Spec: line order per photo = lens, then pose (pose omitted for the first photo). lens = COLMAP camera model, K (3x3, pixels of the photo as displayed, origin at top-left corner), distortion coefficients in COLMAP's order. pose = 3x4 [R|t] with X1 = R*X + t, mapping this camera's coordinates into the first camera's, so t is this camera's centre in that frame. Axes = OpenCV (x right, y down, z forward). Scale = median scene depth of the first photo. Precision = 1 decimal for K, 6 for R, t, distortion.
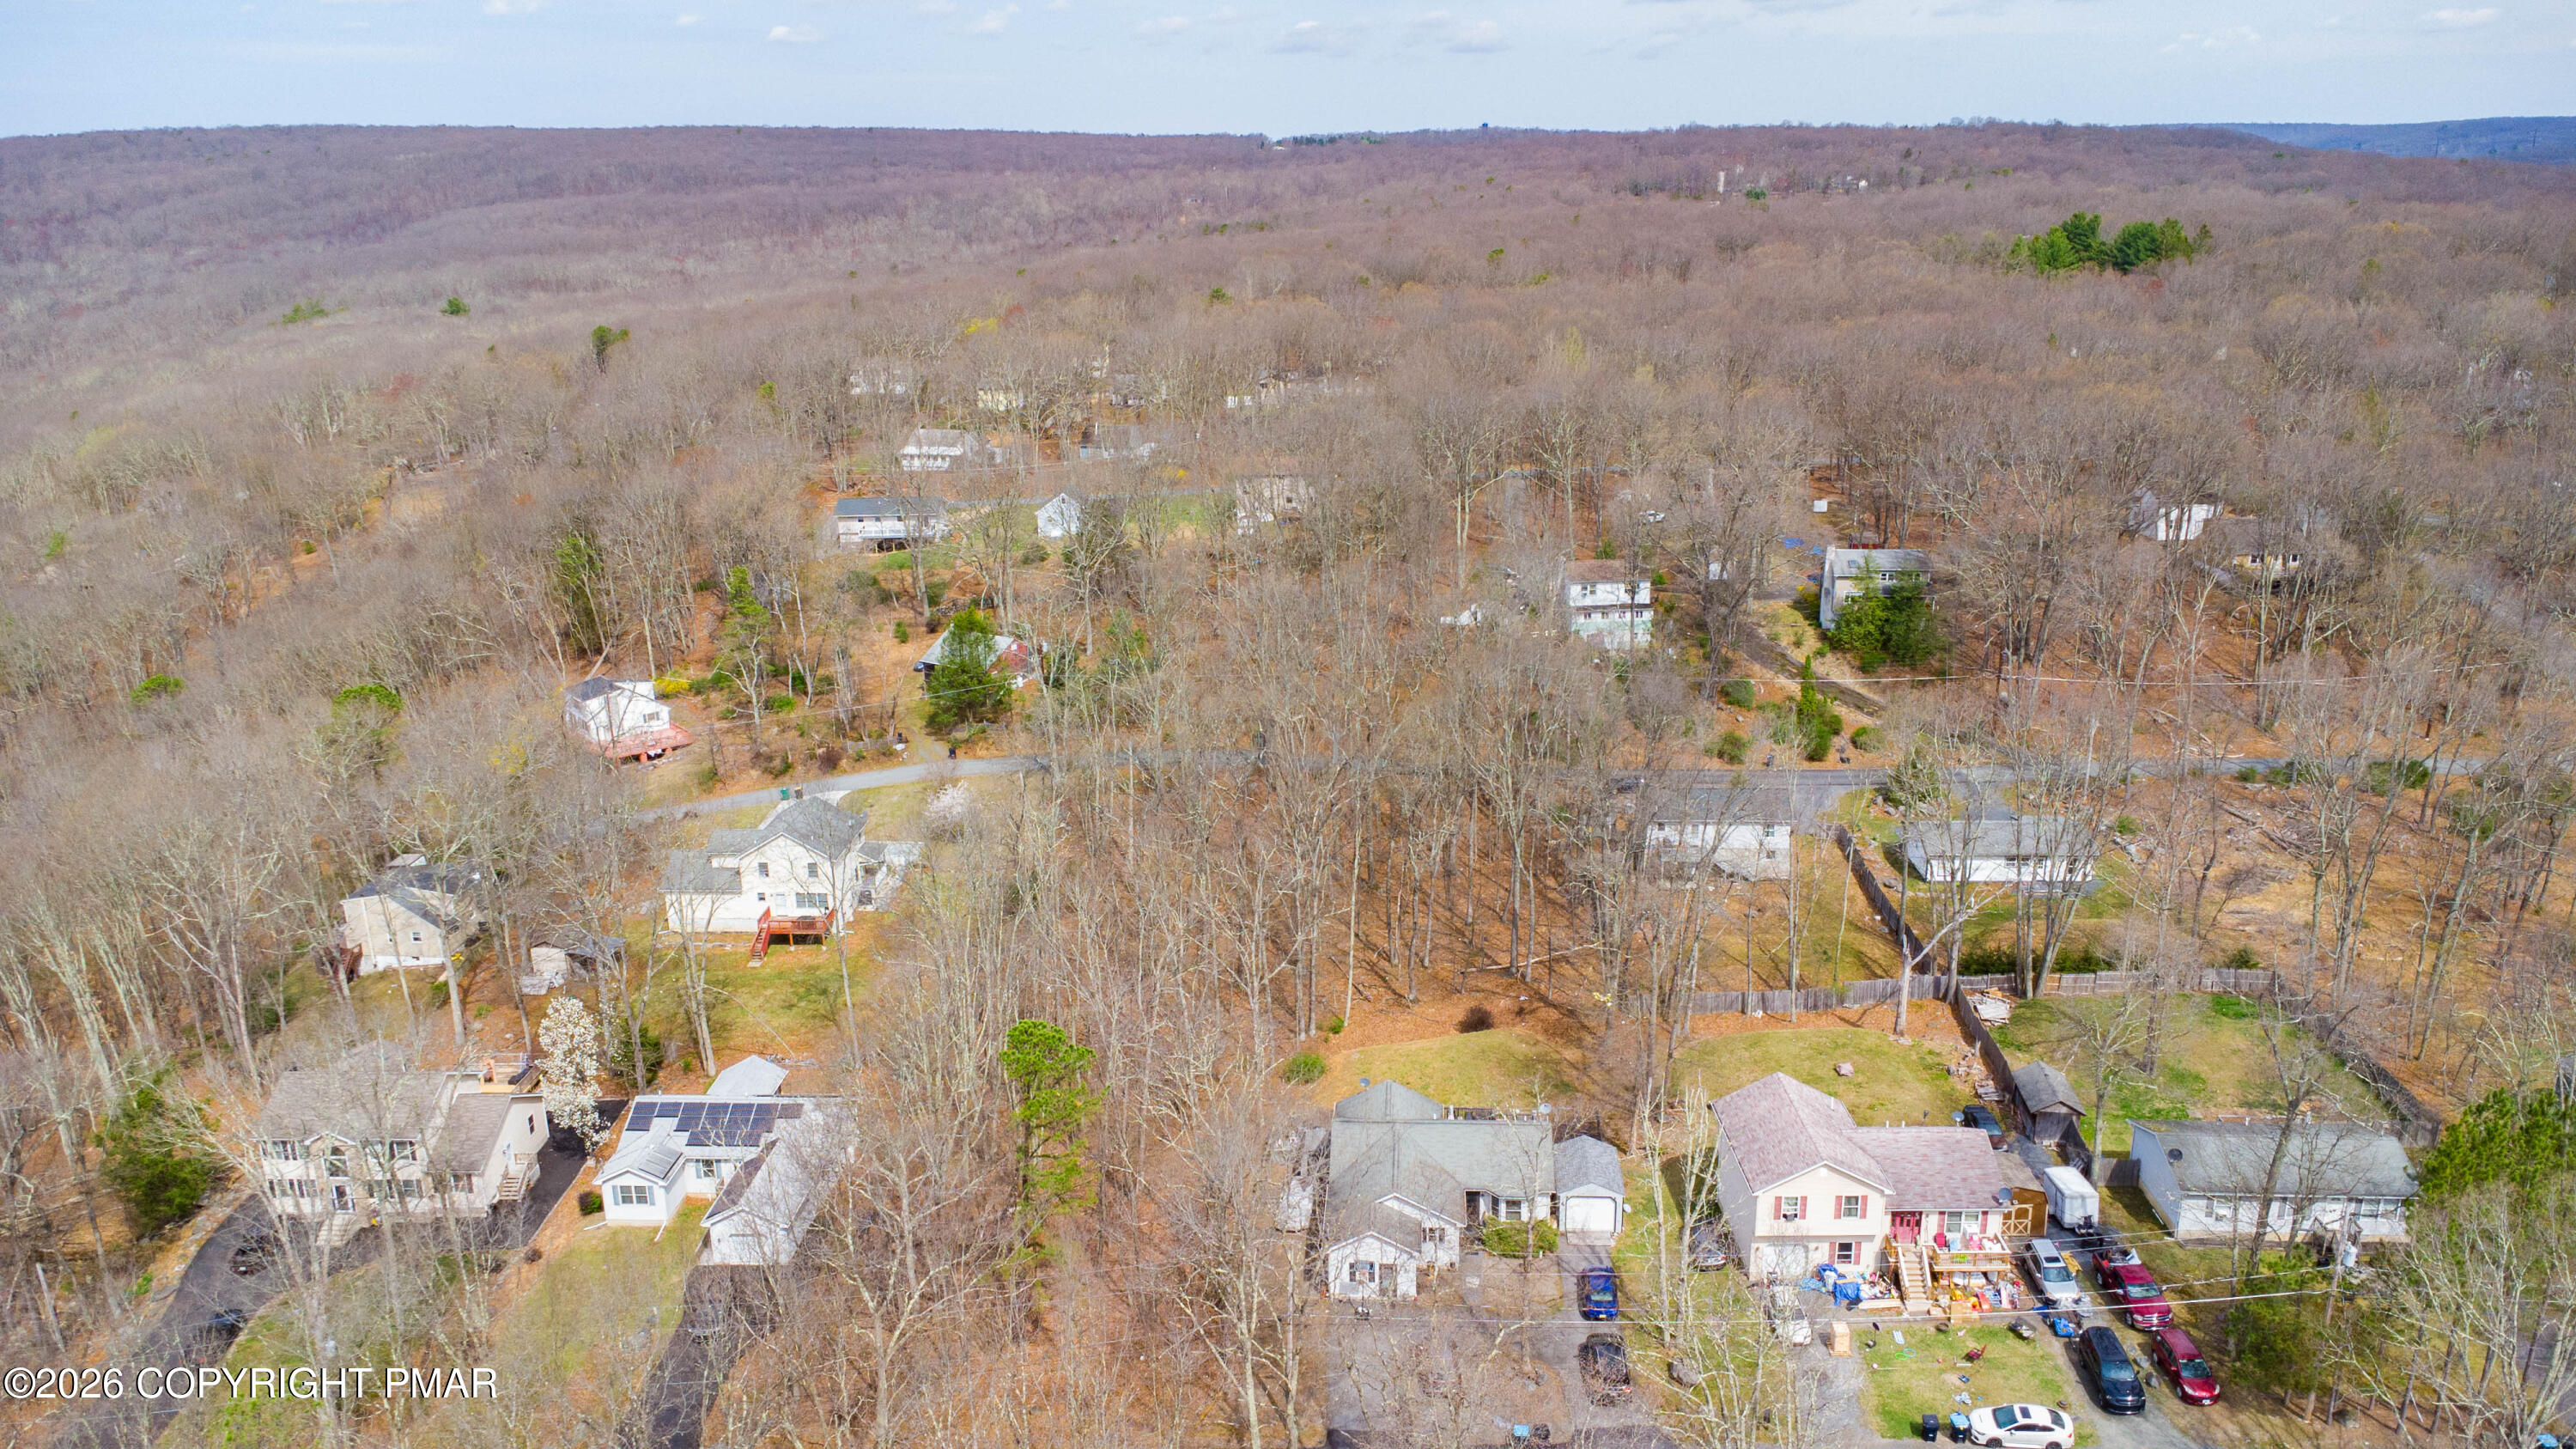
lens RADIAL K [[1873.7, 0, 1288.0], [0, 1873.7, 724.5], [0, 0, 1]] dist [0.040754, -0.038181]
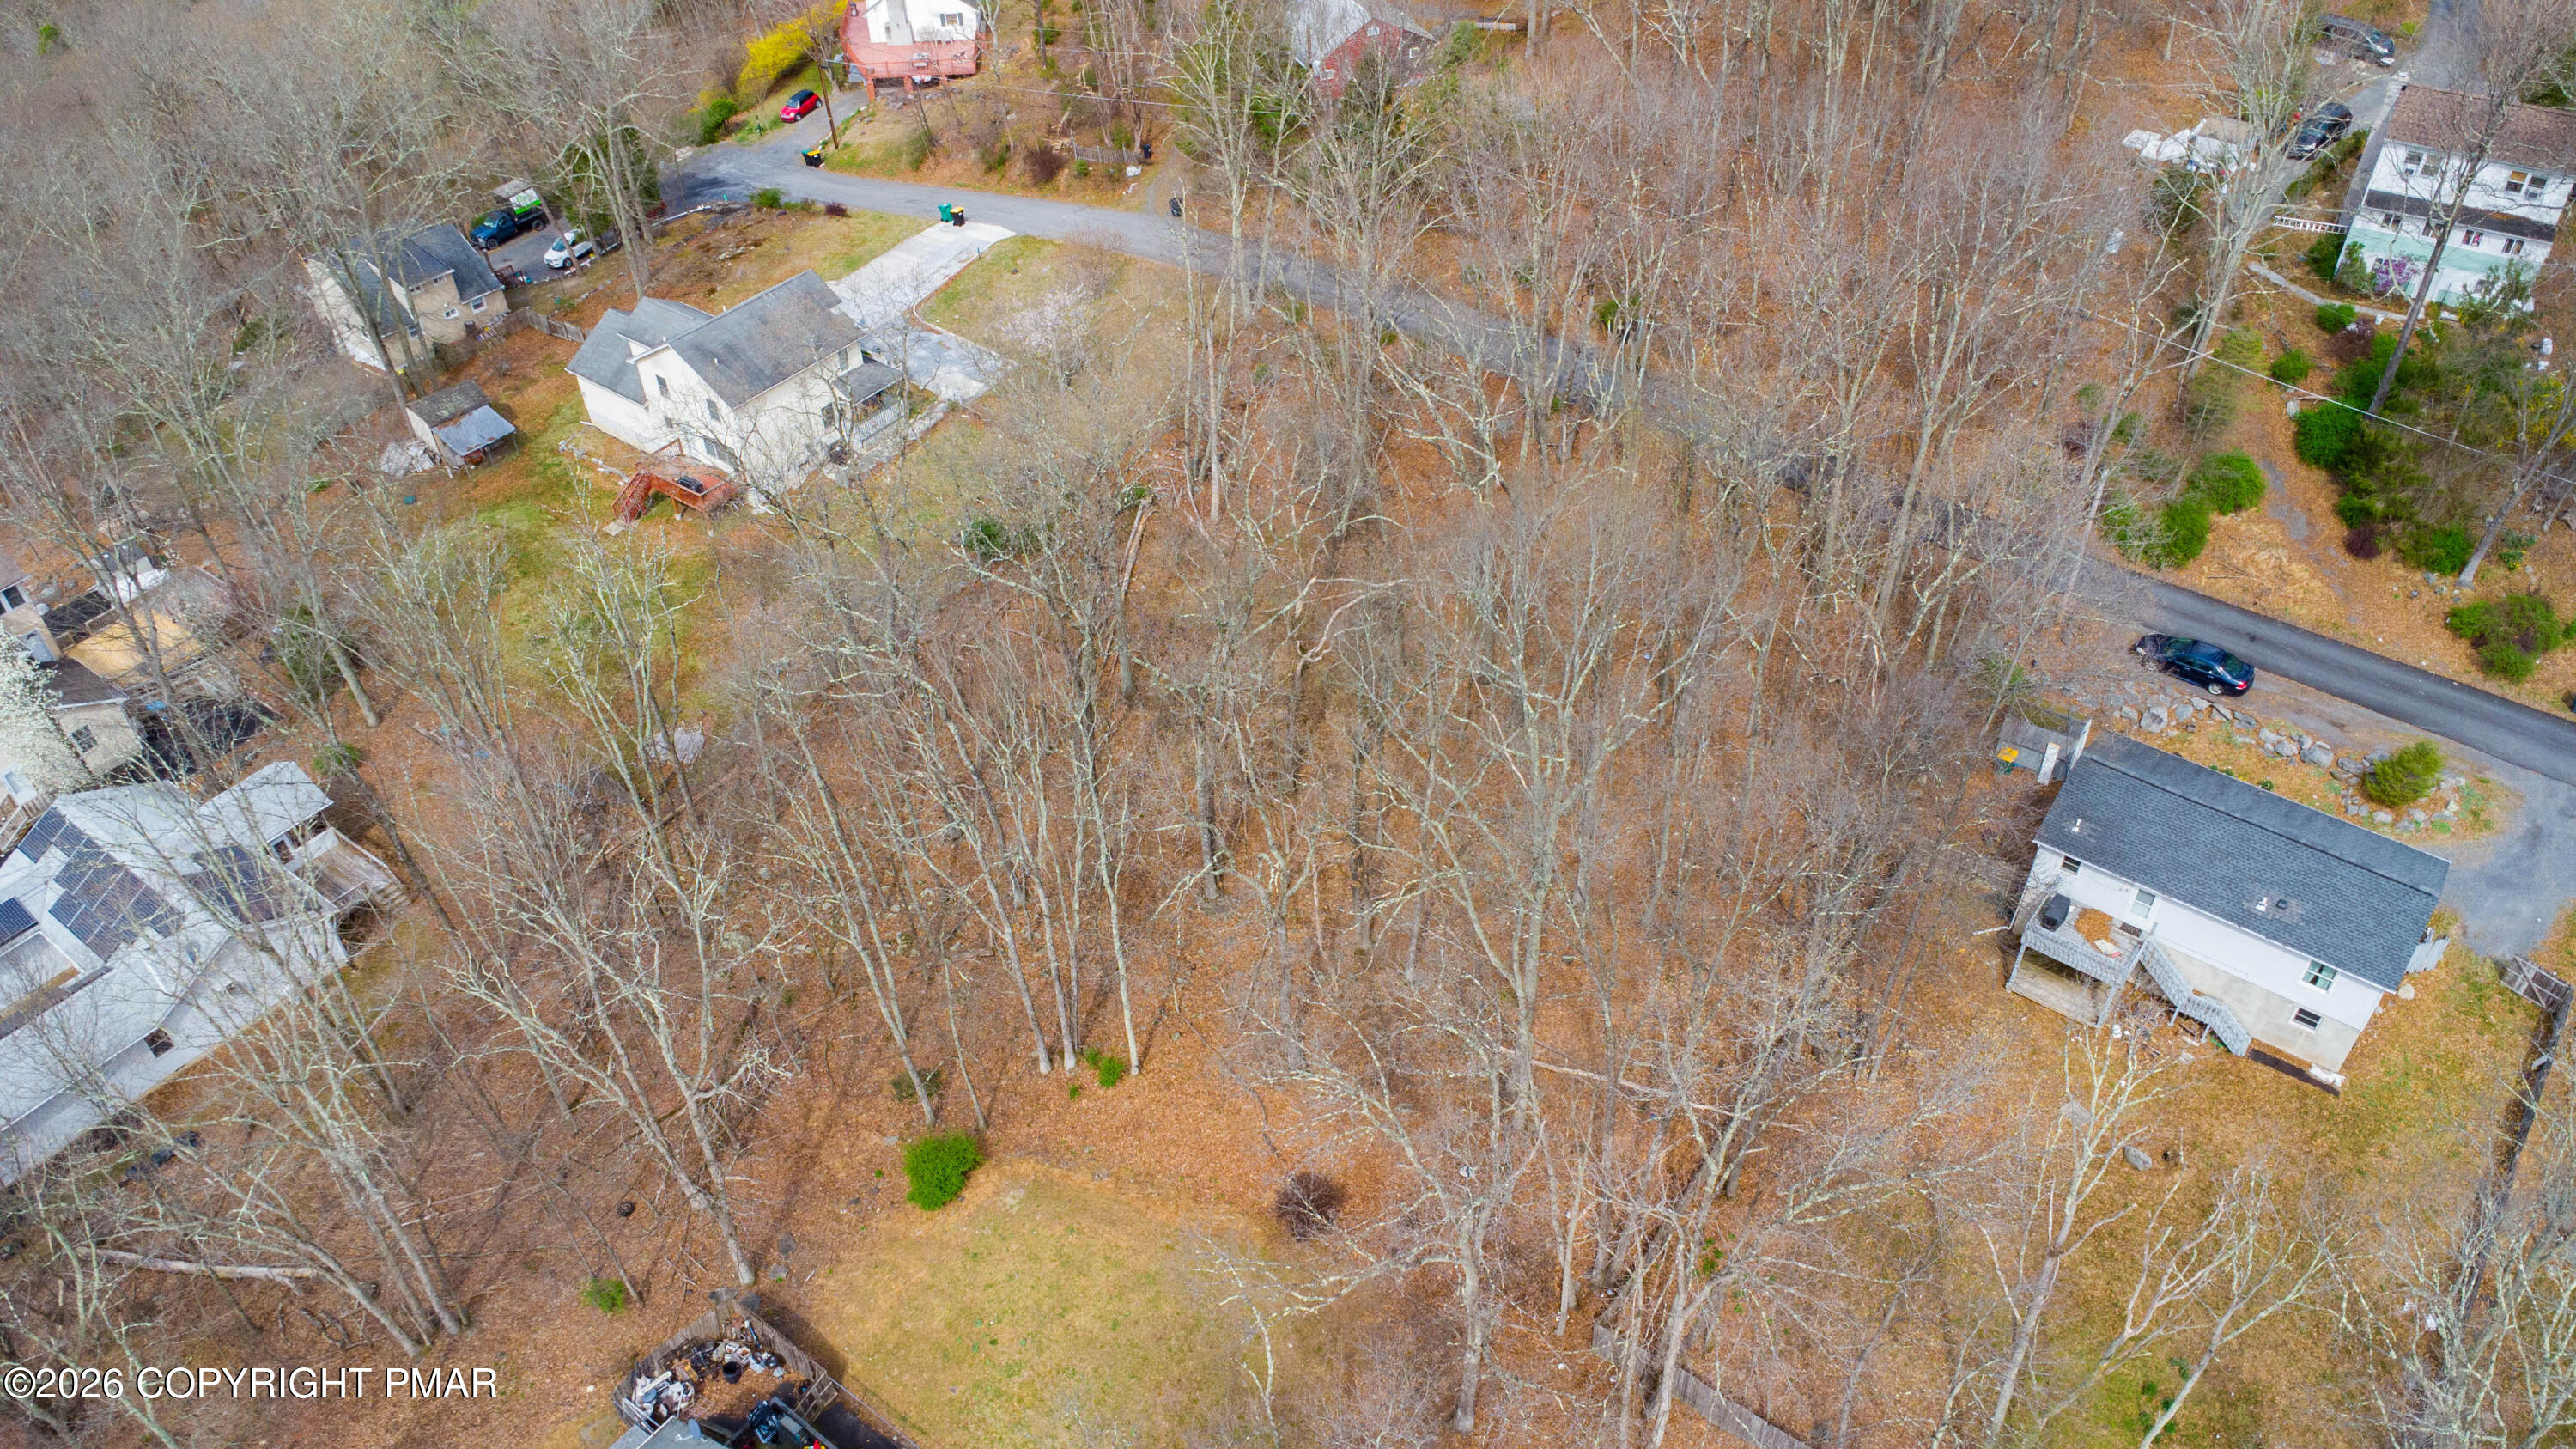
lens RADIAL K [[1873.7, 0, 1288.0], [0, 1873.7, 724.5], [0, 0, 1]] dist [0.040754, -0.038181]
pose [[0.829186, 0.366123, -0.422380, 0.183036], [-0.156249, 0.877329, 0.453740, -0.123547], [0.536691, -0.310239, 0.784675, 0.455517]]
